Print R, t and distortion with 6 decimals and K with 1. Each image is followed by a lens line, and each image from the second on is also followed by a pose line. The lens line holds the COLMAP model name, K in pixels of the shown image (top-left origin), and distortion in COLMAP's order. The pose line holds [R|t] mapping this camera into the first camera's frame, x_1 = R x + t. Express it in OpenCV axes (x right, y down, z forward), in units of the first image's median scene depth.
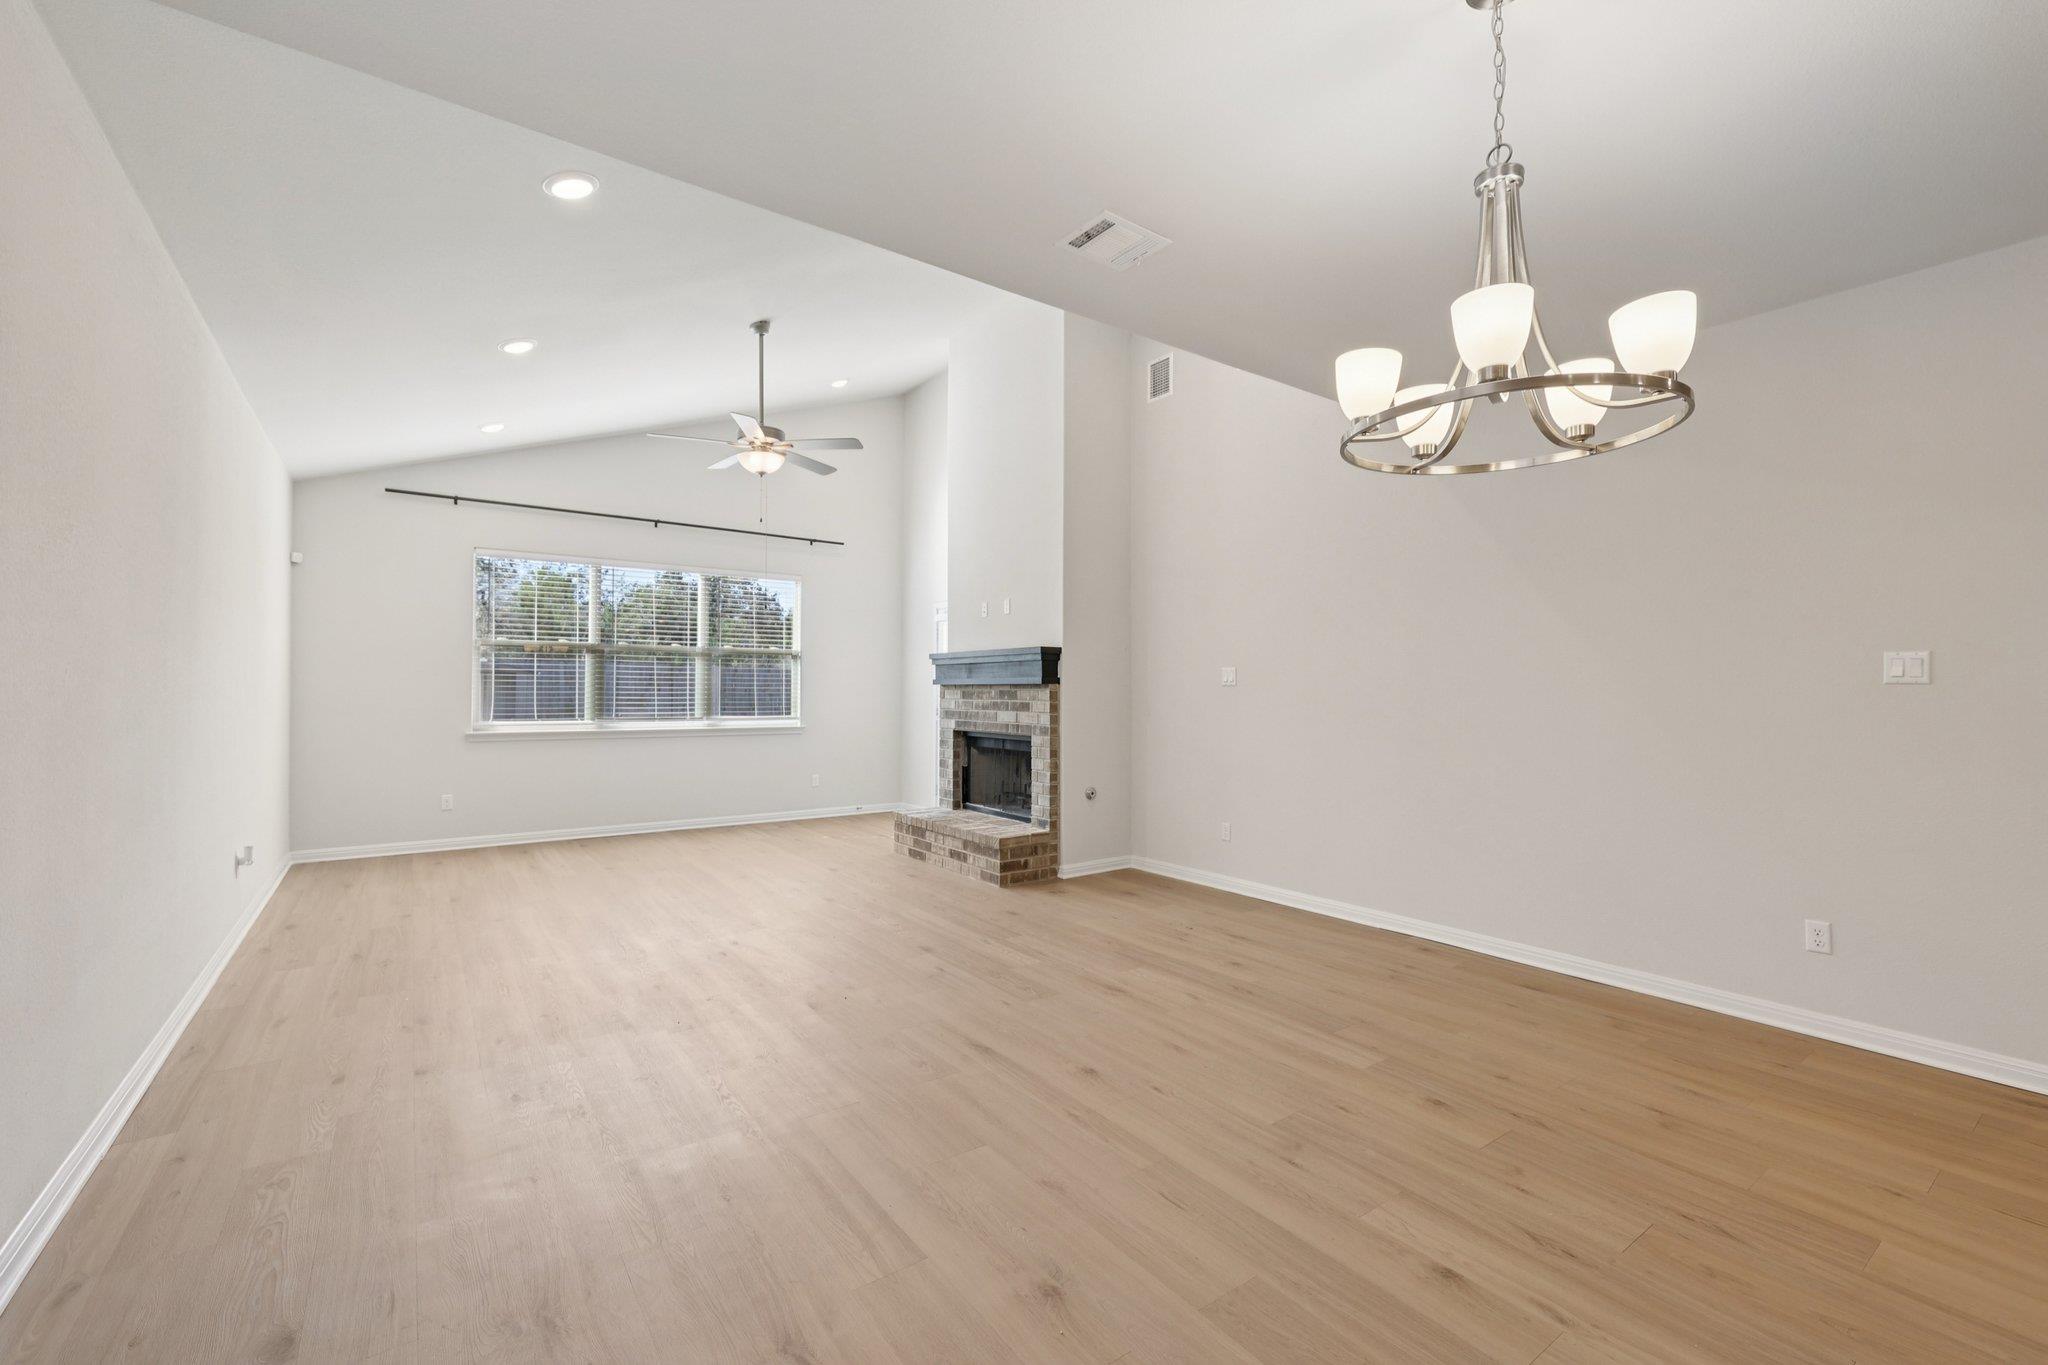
lens RADIAL K [[860.9, 0, 1030.1], [0, 860.9, 687.5], [0, 0, 1]] dist [-0.000282, 0.000059]
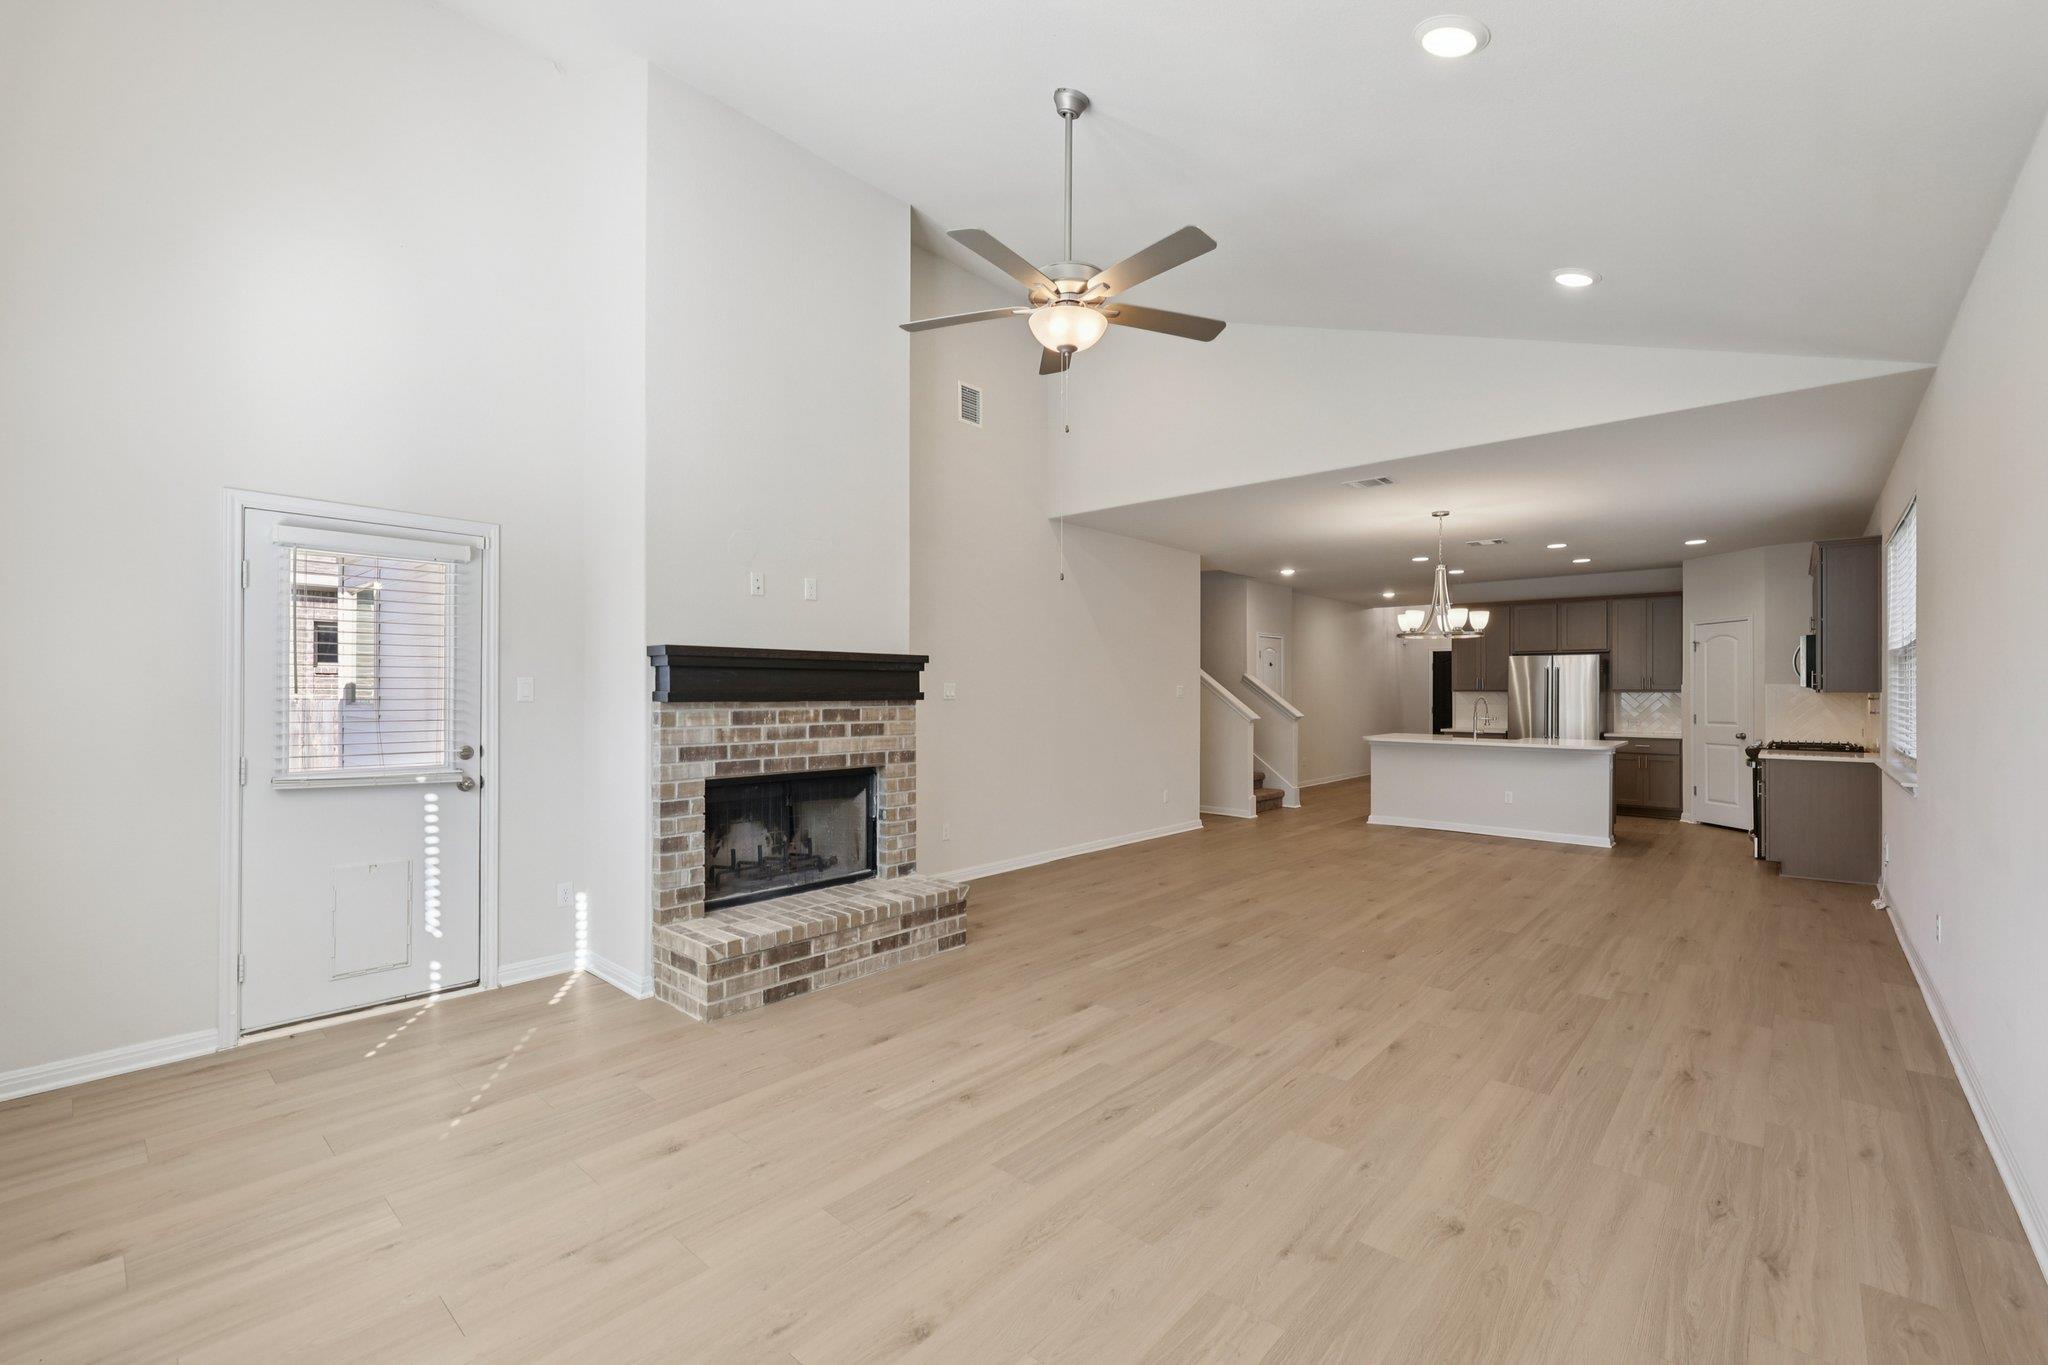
lens RADIAL K [[860.9, 0, 1031.7], [0, 860.9, 693.3], [0, 0, 1]] dist [-0.000282, 0.000059]
pose [[-0.215564, -0.006417, 0.976469, -0.779214], [-0.005423, 0.999971, 0.005374, -0.014574], [-0.976475, -0.004137, -0.215593, 1.012617]]
